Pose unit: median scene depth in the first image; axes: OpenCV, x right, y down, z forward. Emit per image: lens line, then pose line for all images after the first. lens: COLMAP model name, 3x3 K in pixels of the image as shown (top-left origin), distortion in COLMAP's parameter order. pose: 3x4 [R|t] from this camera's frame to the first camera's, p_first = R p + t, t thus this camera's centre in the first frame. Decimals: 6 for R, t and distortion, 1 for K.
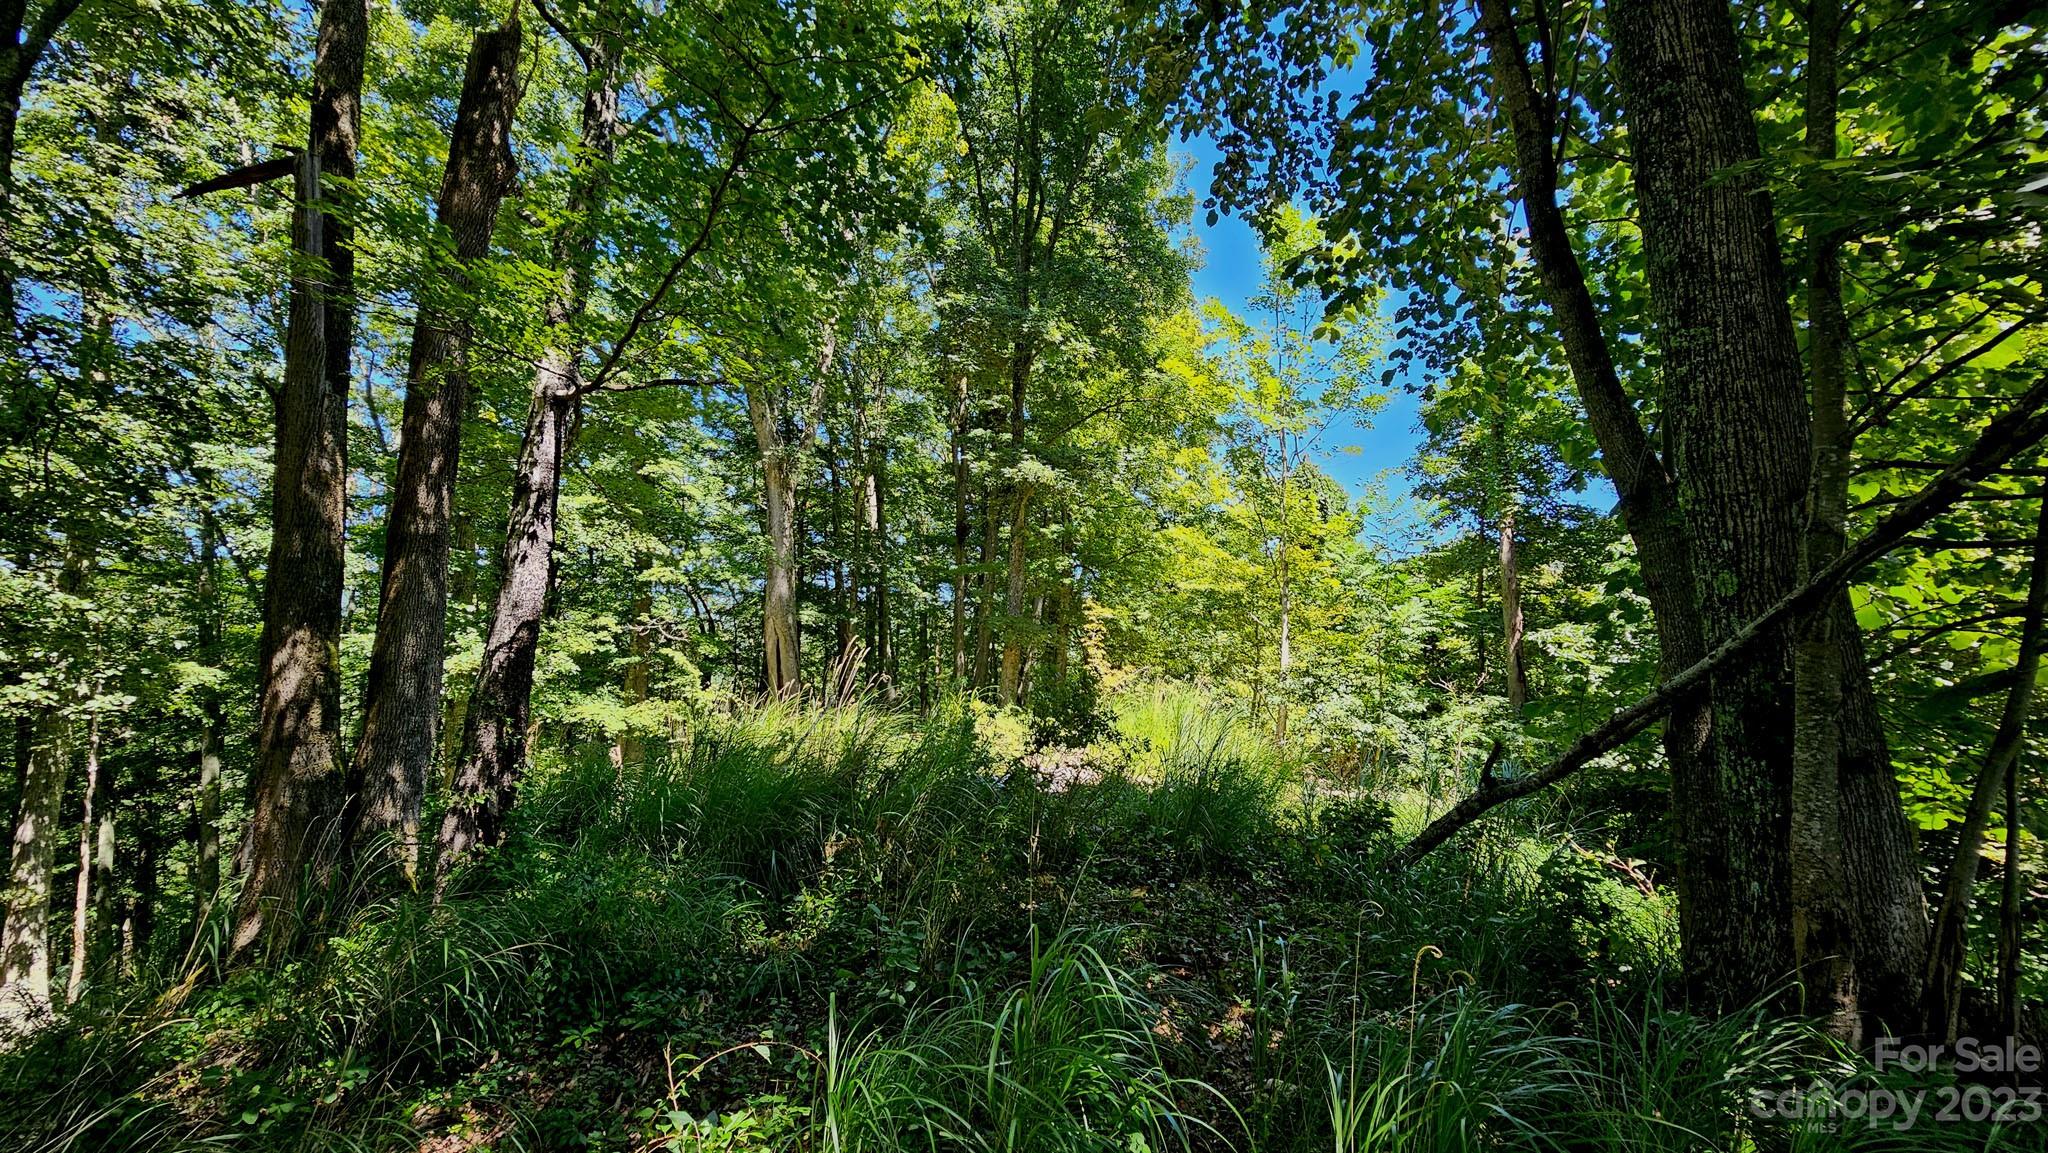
lens RADIAL K [[794.0, 0, 1024.0], [0, 794.0, 576.5], [0, 0, 1]] dist [0.000078, 0.000001]
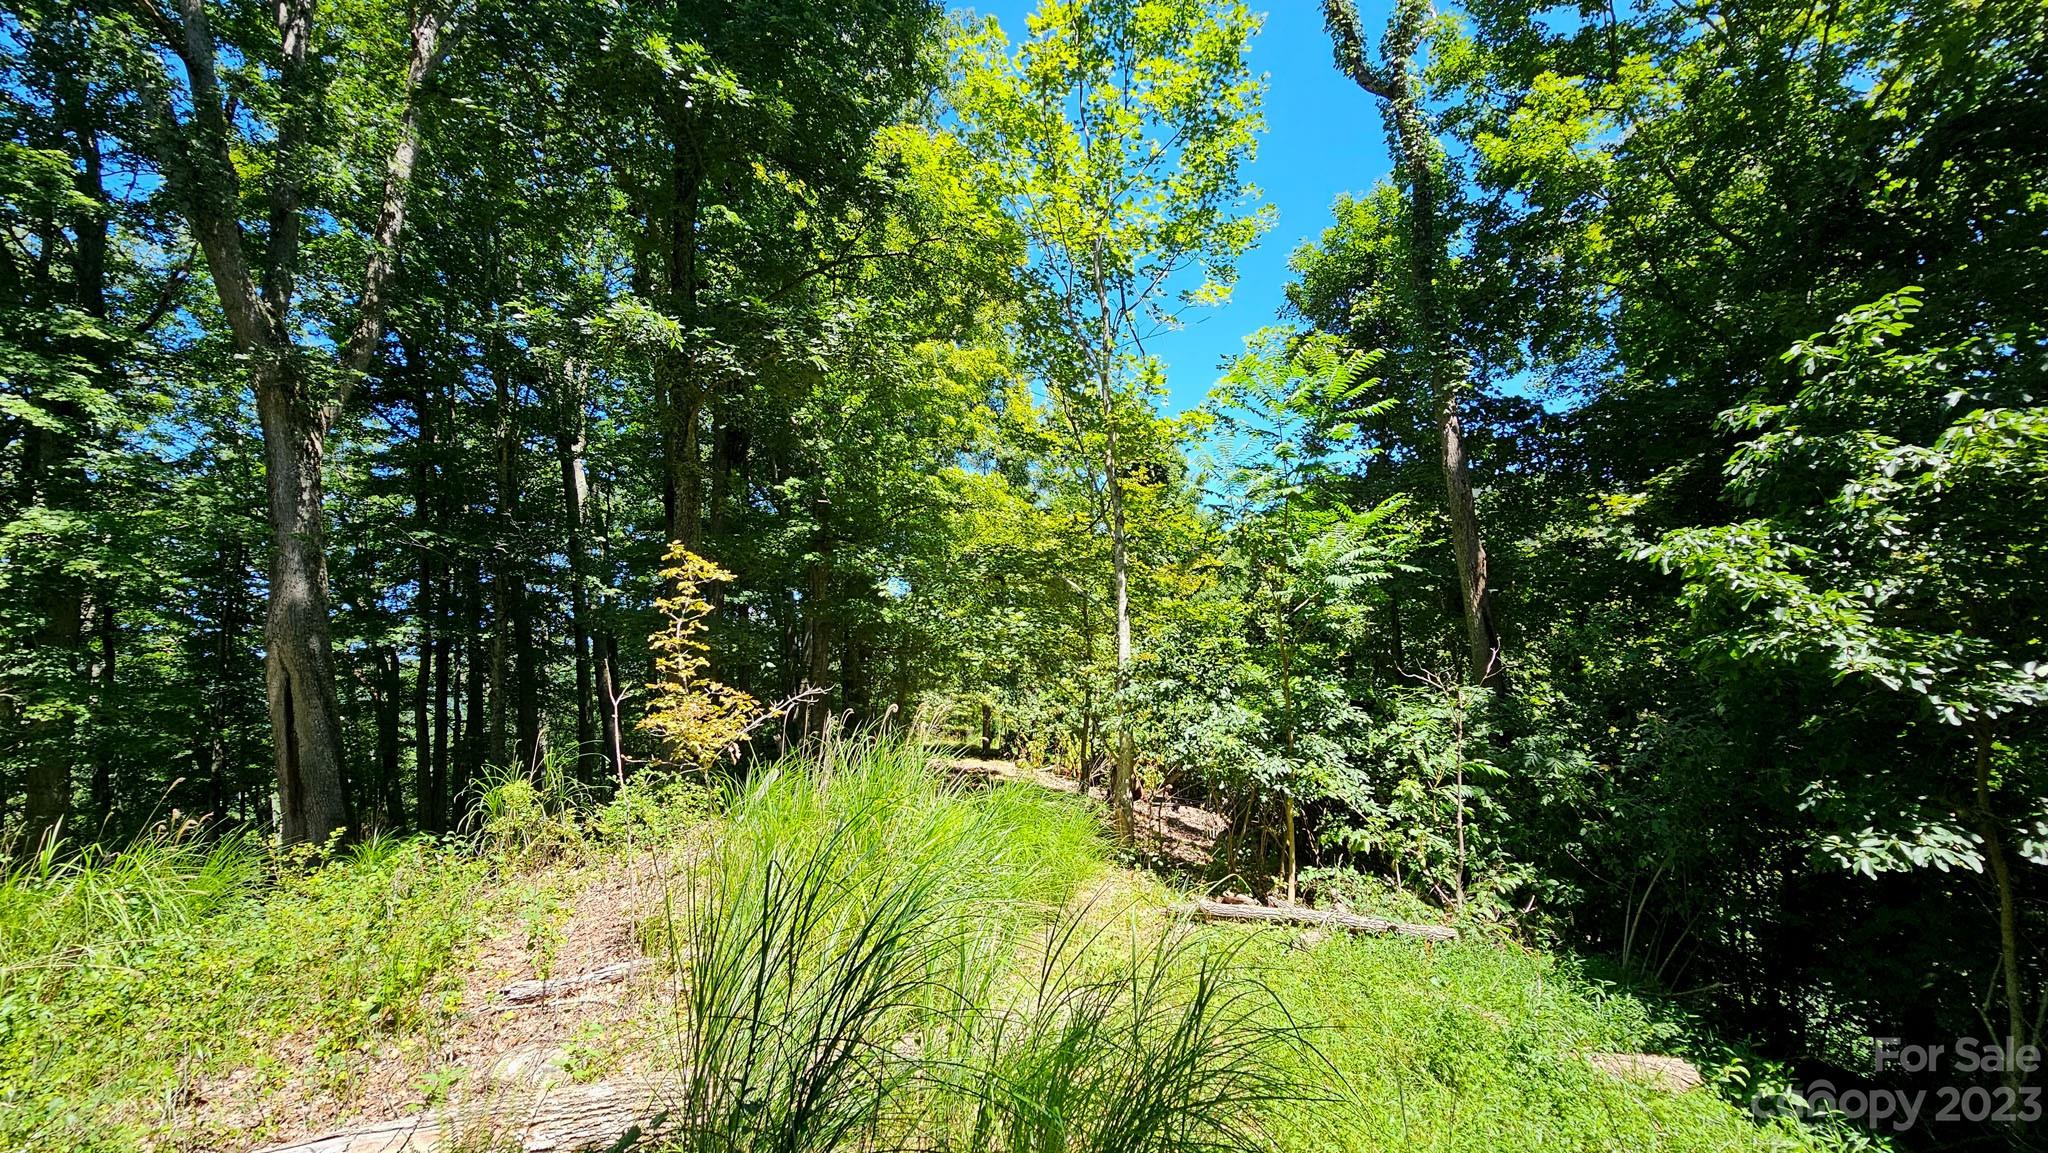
lens RADIAL K [[794.0, 0, 1024.0], [0, 794.0, 576.5], [0, 0, 1]] dist [0.000078, 0.000001]
pose [[0.981022, -0.056791, 0.185395, 0.153269], [0.058620, 0.998271, -0.004394, 0.049632], [-0.184825, 0.015178, 0.982654, 0.447787]]
